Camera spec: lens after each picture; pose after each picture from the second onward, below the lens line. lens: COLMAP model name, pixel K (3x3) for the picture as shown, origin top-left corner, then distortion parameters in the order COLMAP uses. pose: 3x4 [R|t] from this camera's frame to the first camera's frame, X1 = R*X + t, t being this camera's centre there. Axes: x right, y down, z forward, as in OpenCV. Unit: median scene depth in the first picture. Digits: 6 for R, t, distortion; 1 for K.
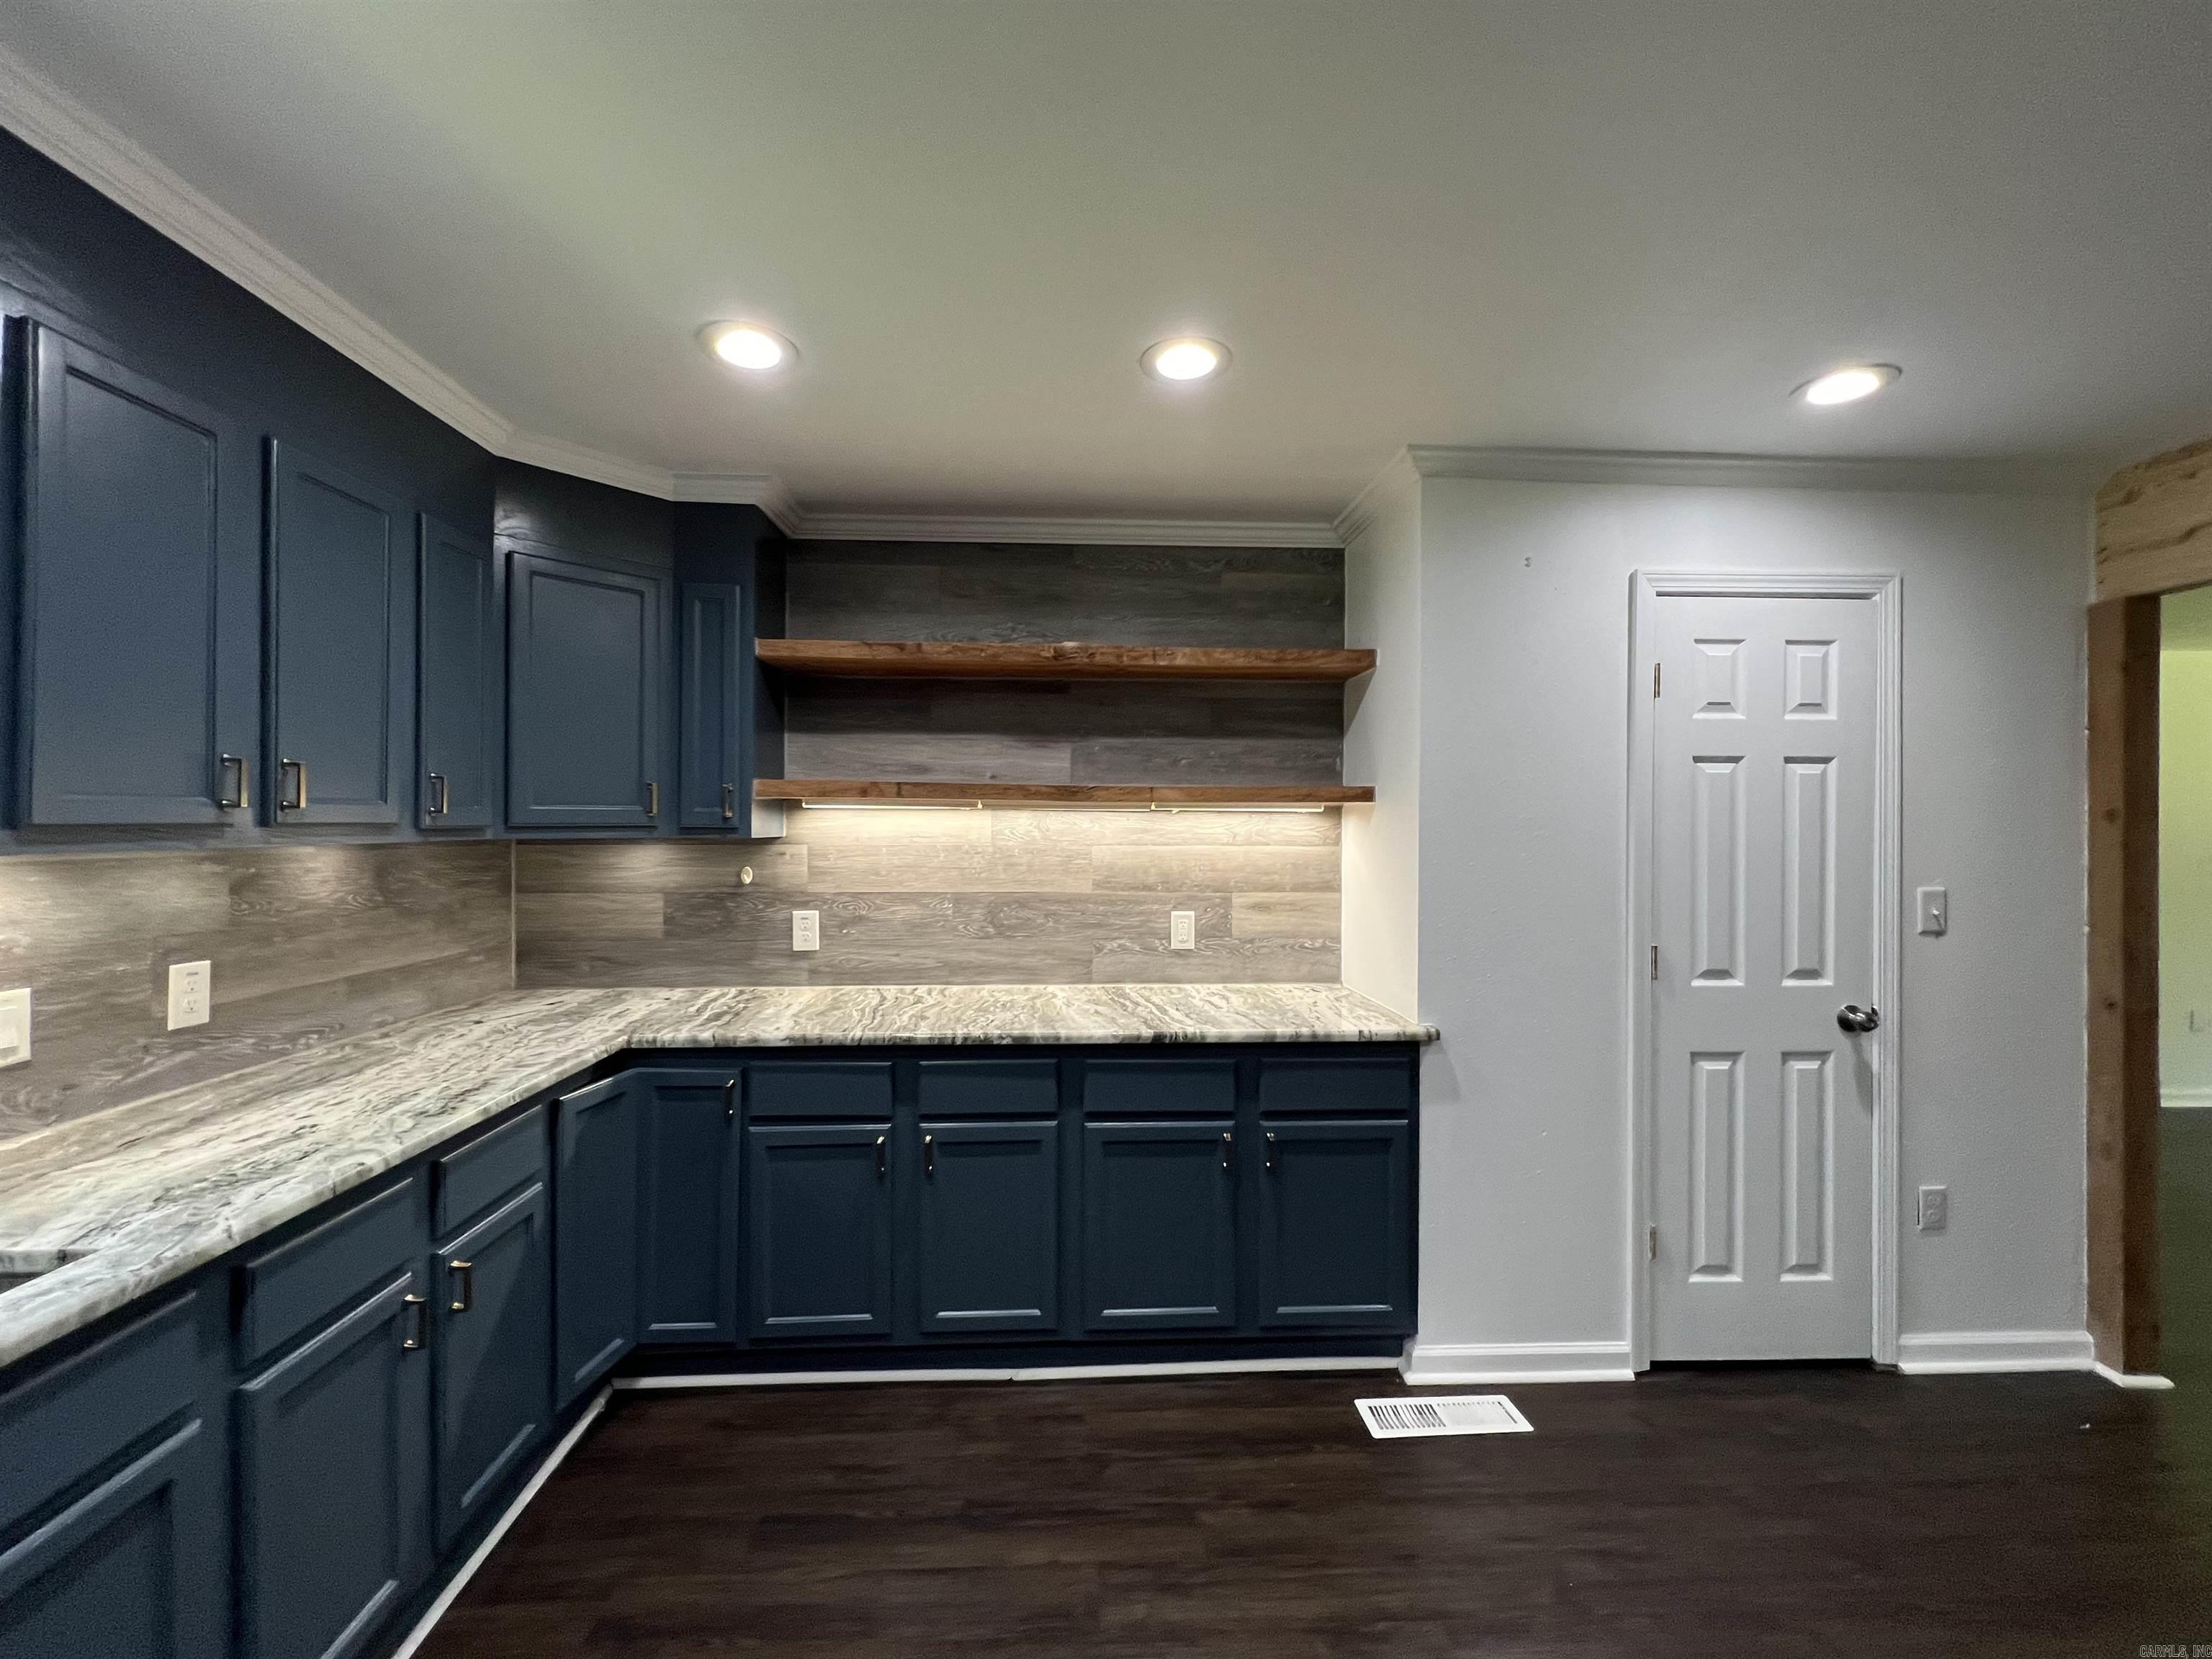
lens RADIAL K [[895.0, 0, 1096.7], [0, 895.0, 827.1], [0, 0, 1]] dist [-0.003150, 0.000632]
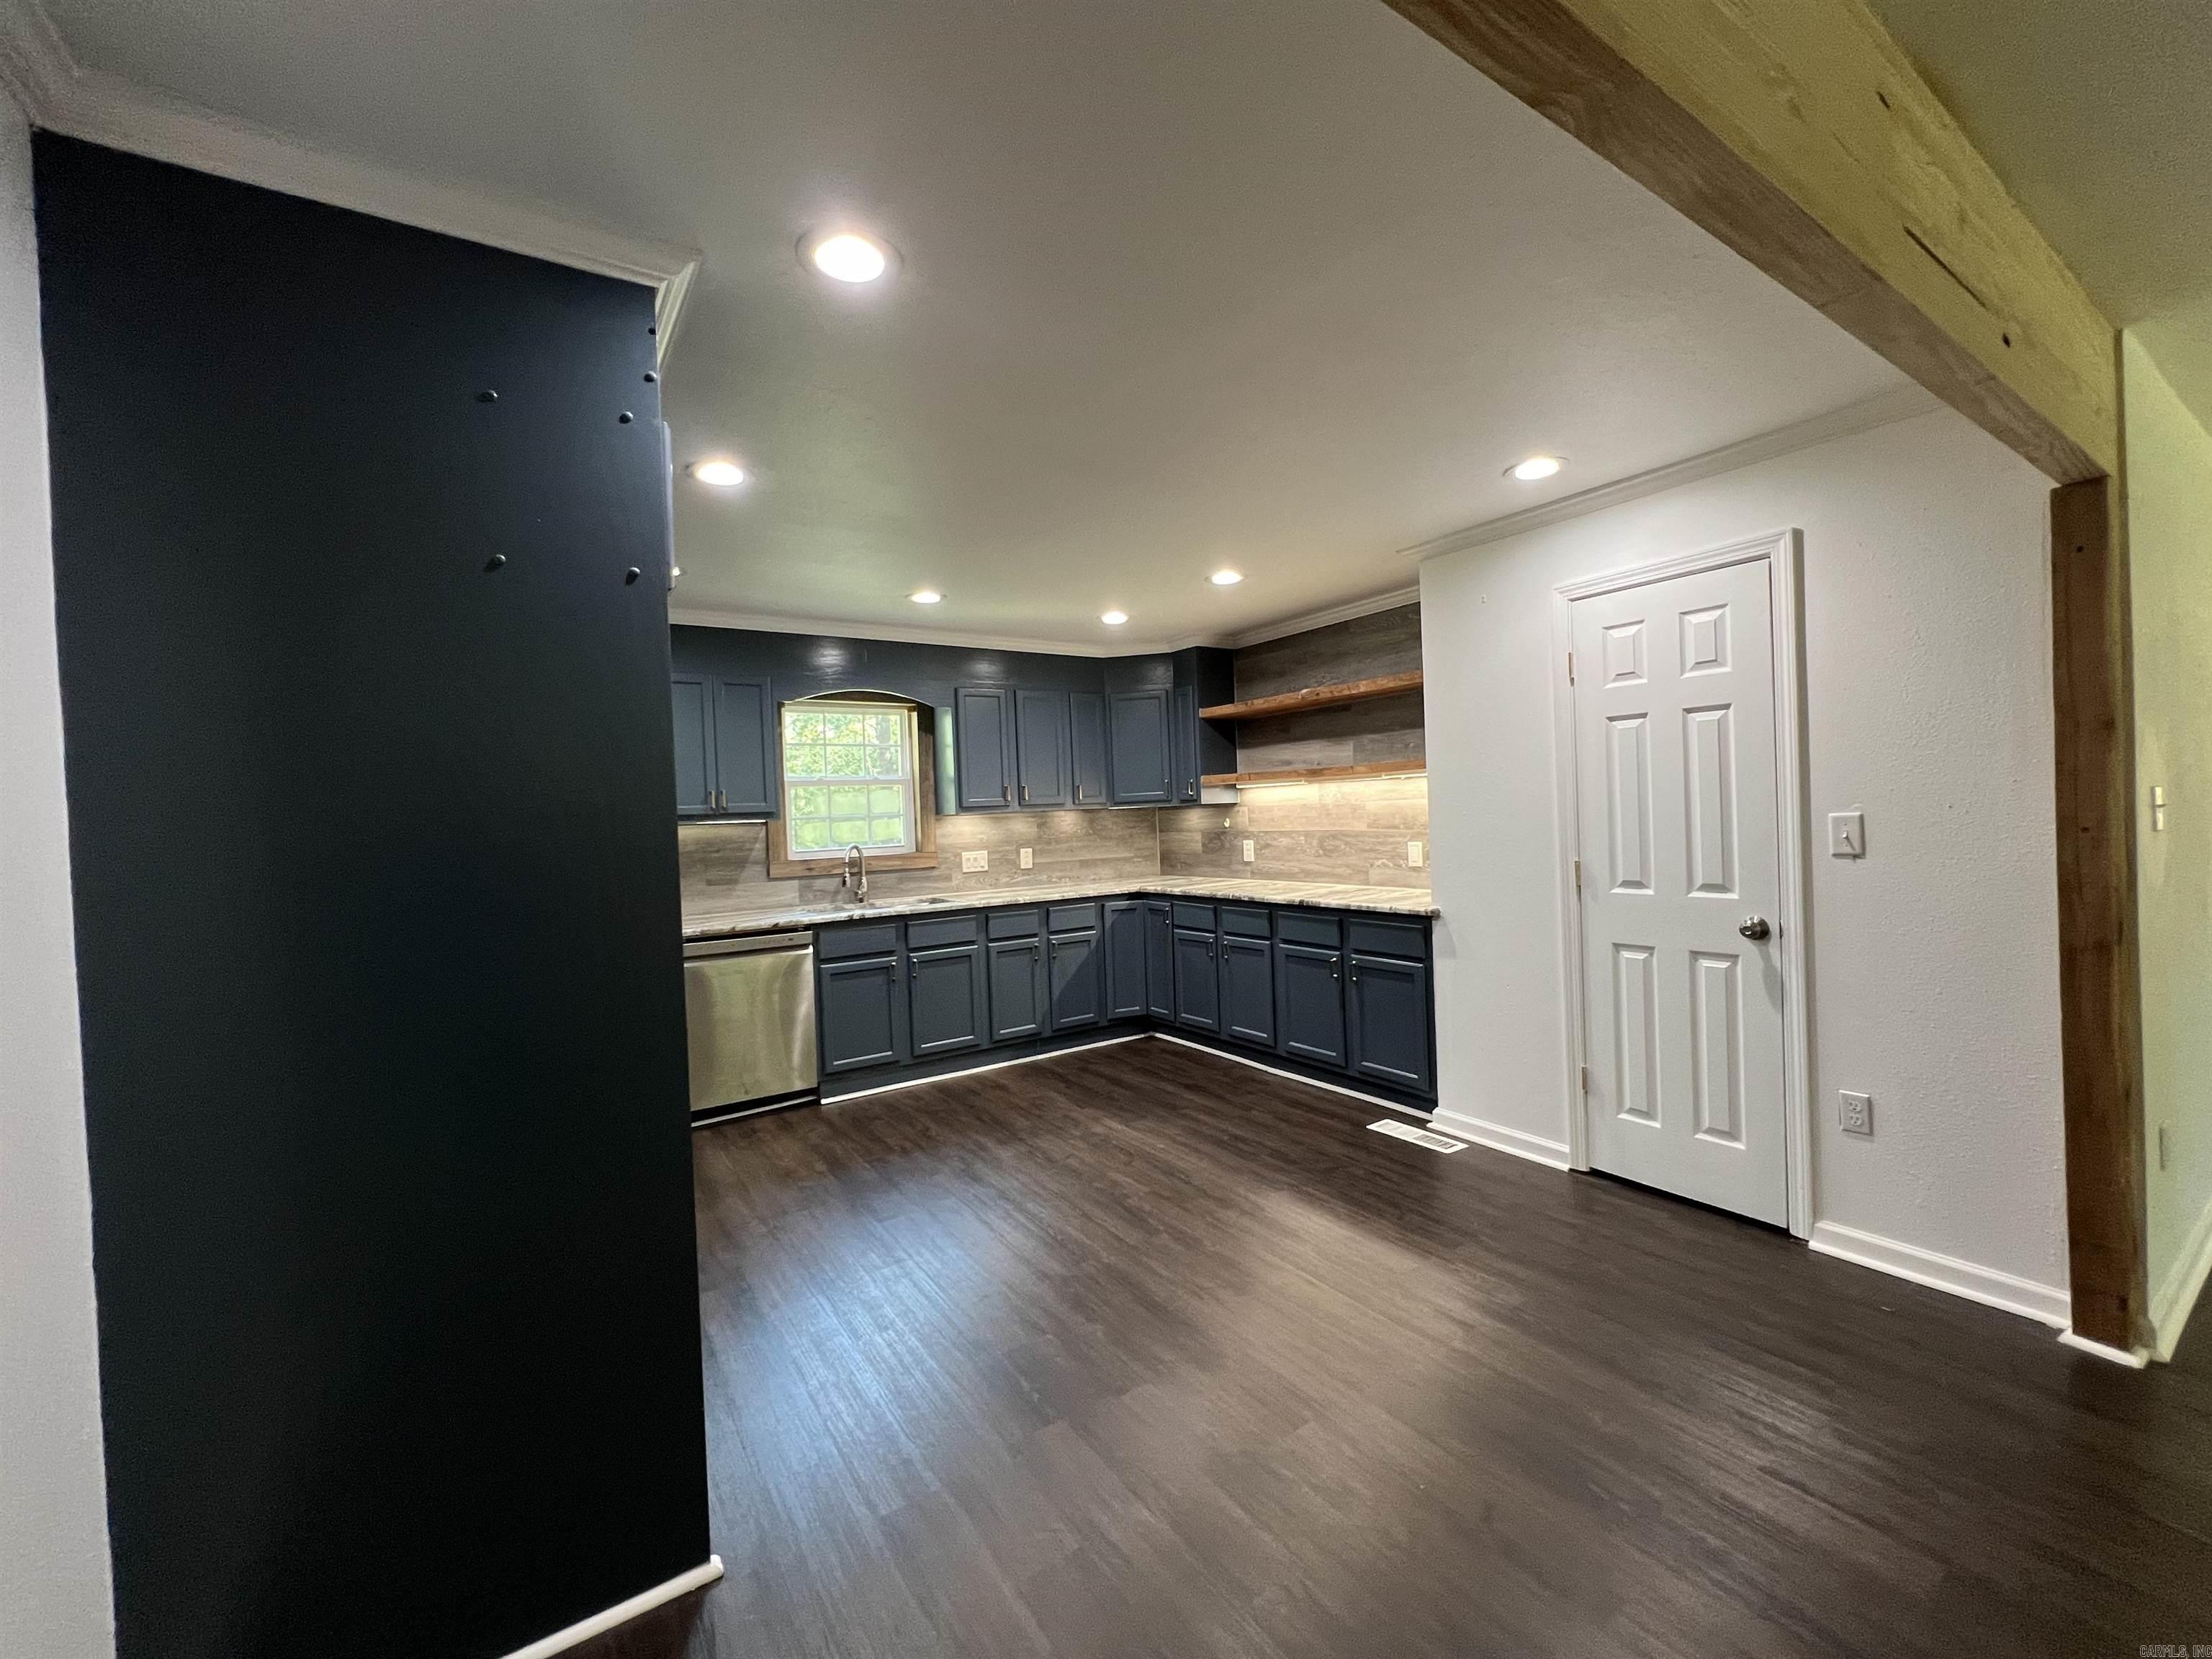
lens RADIAL K [[895.0, 0, 1107.1], [0, 895.0, 825.1], [0, 0, 1]] dist [-0.003150, 0.000632]
pose [[0.515162, -0.013676, -0.856983, 1.428070], [0.040048, 0.999165, 0.008129, 0.039251], [0.856156, -0.038508, 0.515280, -0.310028]]
